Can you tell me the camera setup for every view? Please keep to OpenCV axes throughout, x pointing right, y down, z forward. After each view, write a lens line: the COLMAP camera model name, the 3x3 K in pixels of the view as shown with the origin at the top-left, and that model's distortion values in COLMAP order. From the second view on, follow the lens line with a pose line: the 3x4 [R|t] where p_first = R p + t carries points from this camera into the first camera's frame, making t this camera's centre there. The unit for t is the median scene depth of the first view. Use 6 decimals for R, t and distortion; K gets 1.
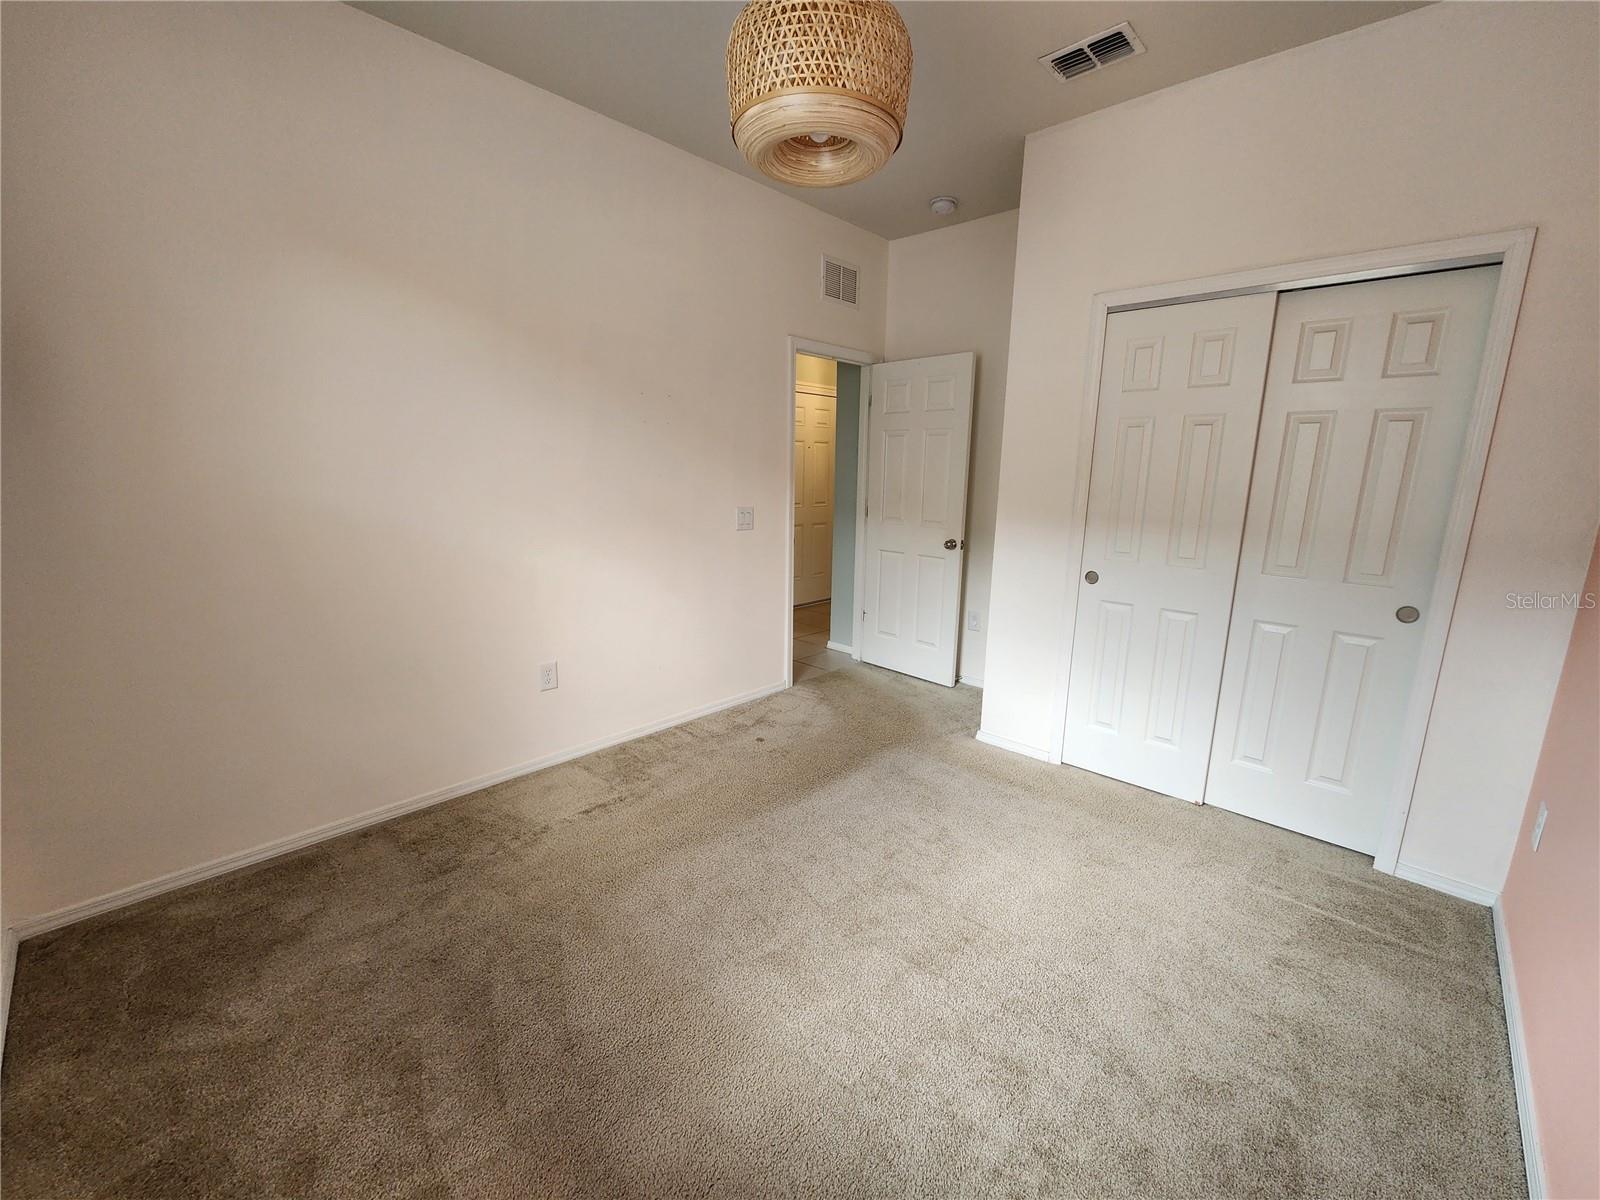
lens RADIAL K [[657.7, 0, 802.7], [0, 657.7, 600.6], [0, 0, 1]] dist [0.003556, -0.002209]
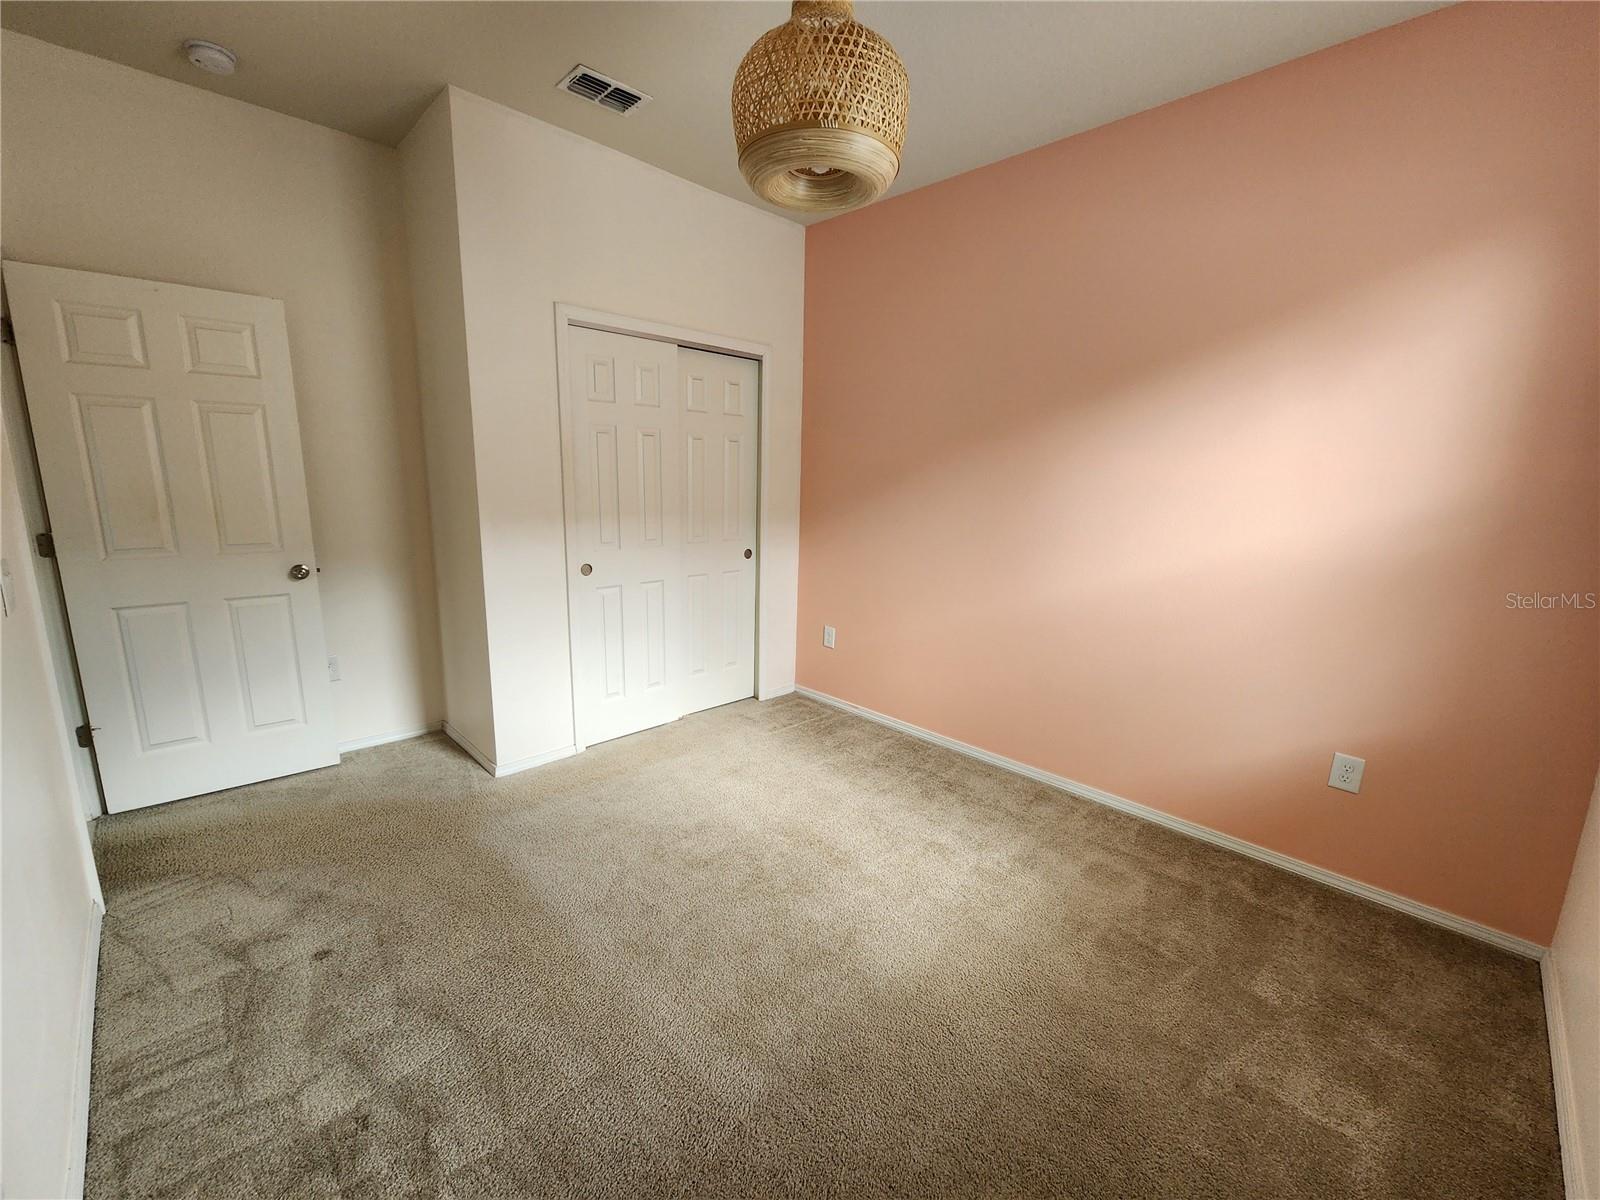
lens RADIAL K [[657.7, 0, 804.8], [0, 657.7, 602.1], [0, 0, 1]] dist [0.003556, -0.002209]
pose [[0.030722, -0.203446, 0.978604, -0.572452], [0.178801, 0.964392, 0.194878, -0.120011], [-0.983406, 0.168988, 0.066005, 0.537317]]
